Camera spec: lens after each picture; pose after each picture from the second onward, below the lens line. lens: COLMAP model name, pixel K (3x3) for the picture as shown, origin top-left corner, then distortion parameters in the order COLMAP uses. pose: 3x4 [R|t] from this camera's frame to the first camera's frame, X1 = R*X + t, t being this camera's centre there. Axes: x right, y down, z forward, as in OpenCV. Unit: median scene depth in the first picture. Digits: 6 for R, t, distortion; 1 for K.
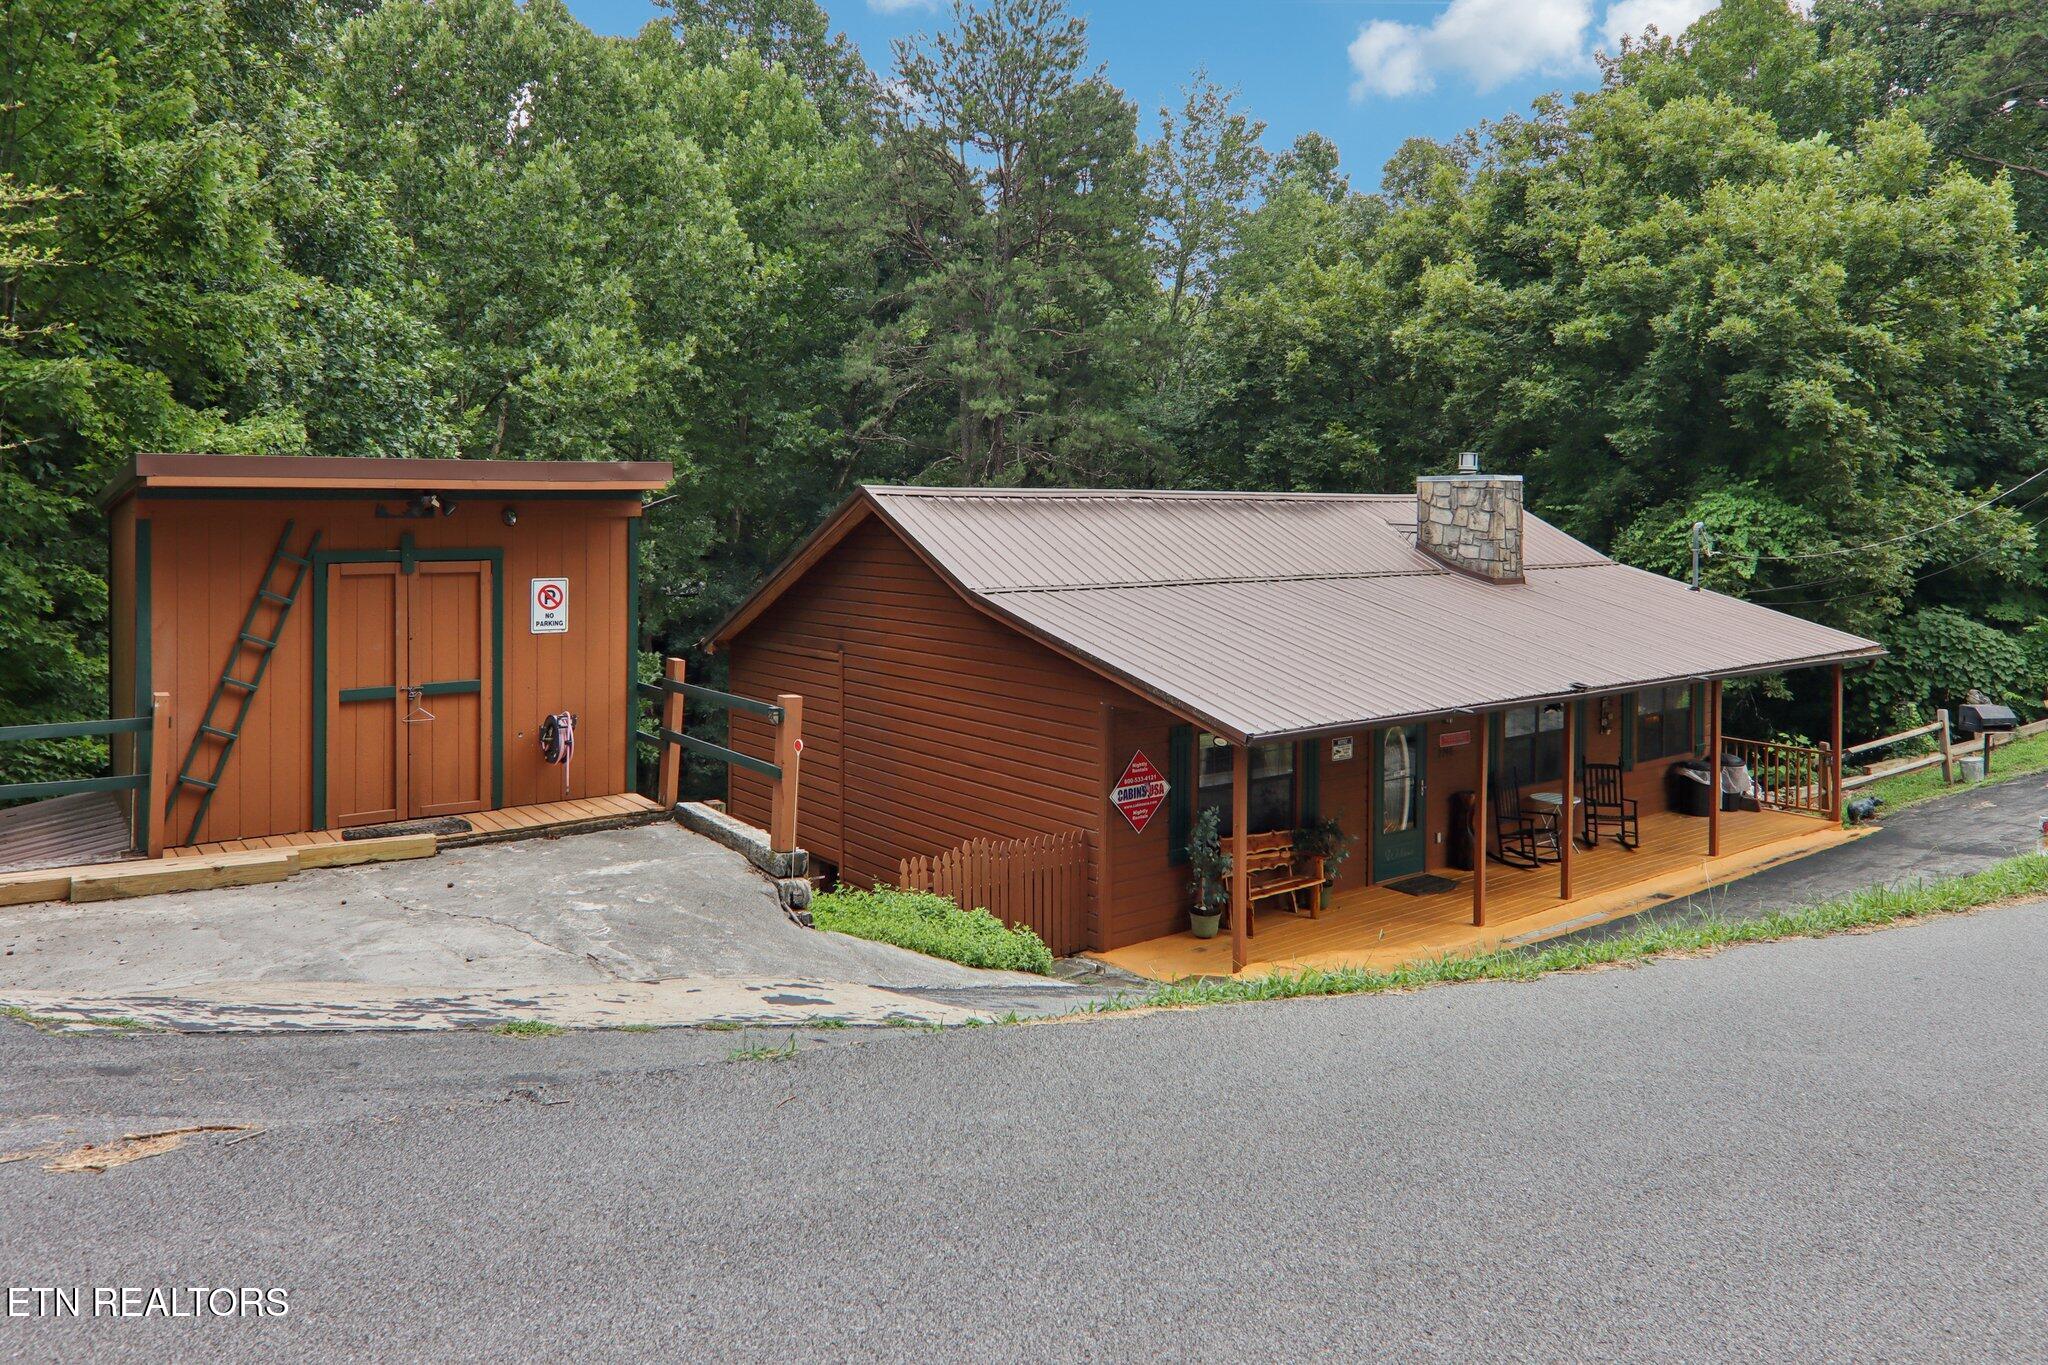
lens RADIAL K [[1388.3, 0, 1028.1], [0, 1388.3, 649.0], [0, 0, 1]] dist [0.026578, -0.003448]
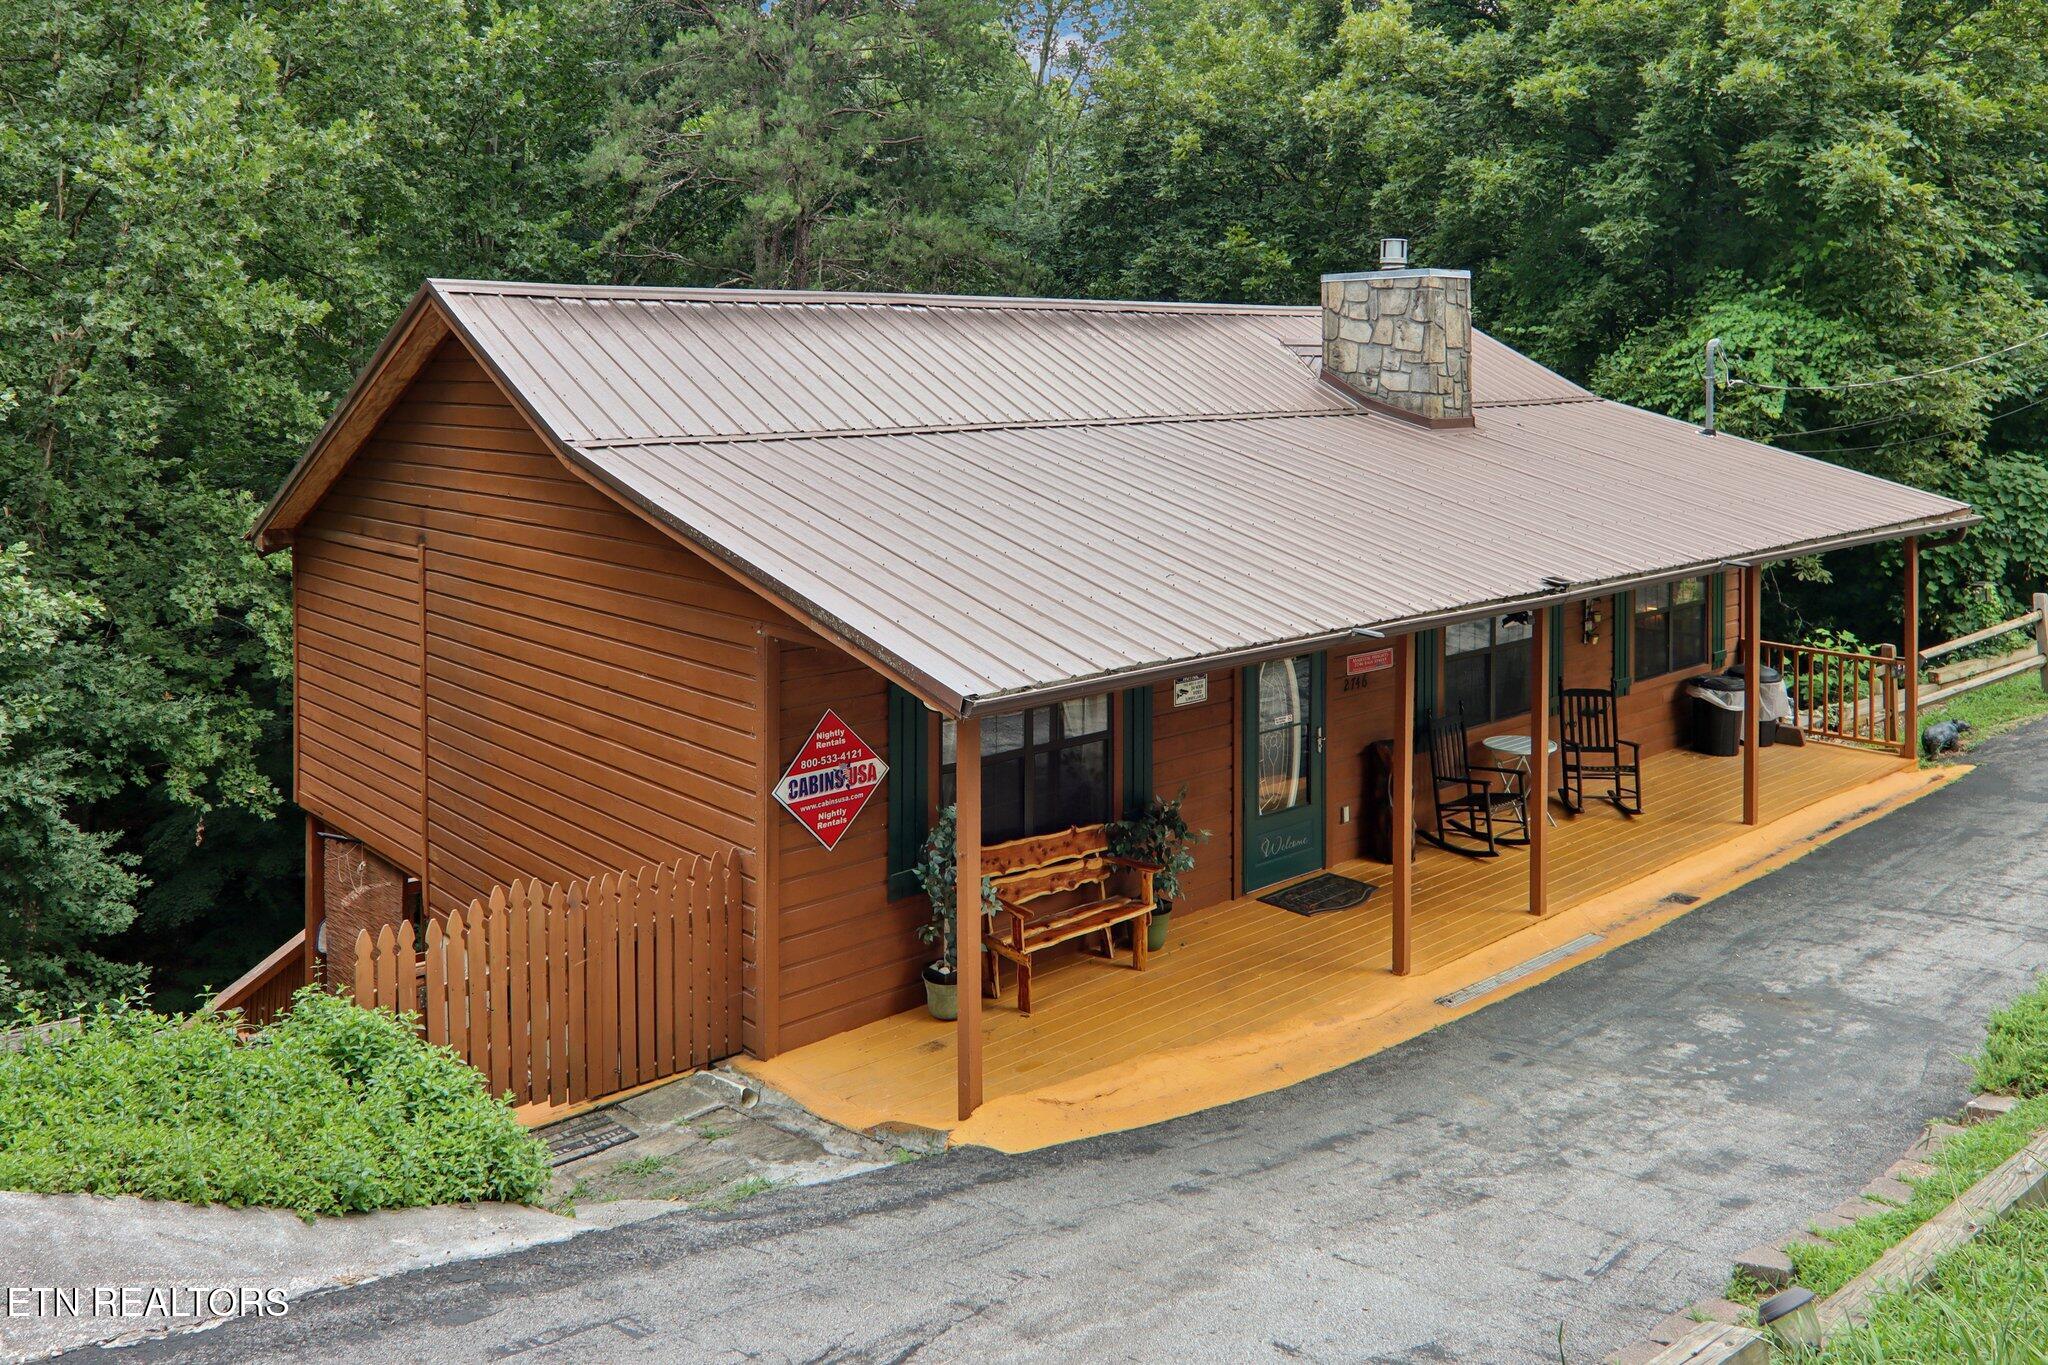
lens RADIAL K [[1586.0, 0, 1019.7], [0, 1586.0, 566.3], [0, 0, 1]] dist [0.024361, -0.002317]
pose [[0.998159, -0.018475, 0.057765, 0.069332], [0.016891, 0.999471, 0.027785, -0.002867], [-0.058248, -0.026758, 0.997943, 0.183906]]
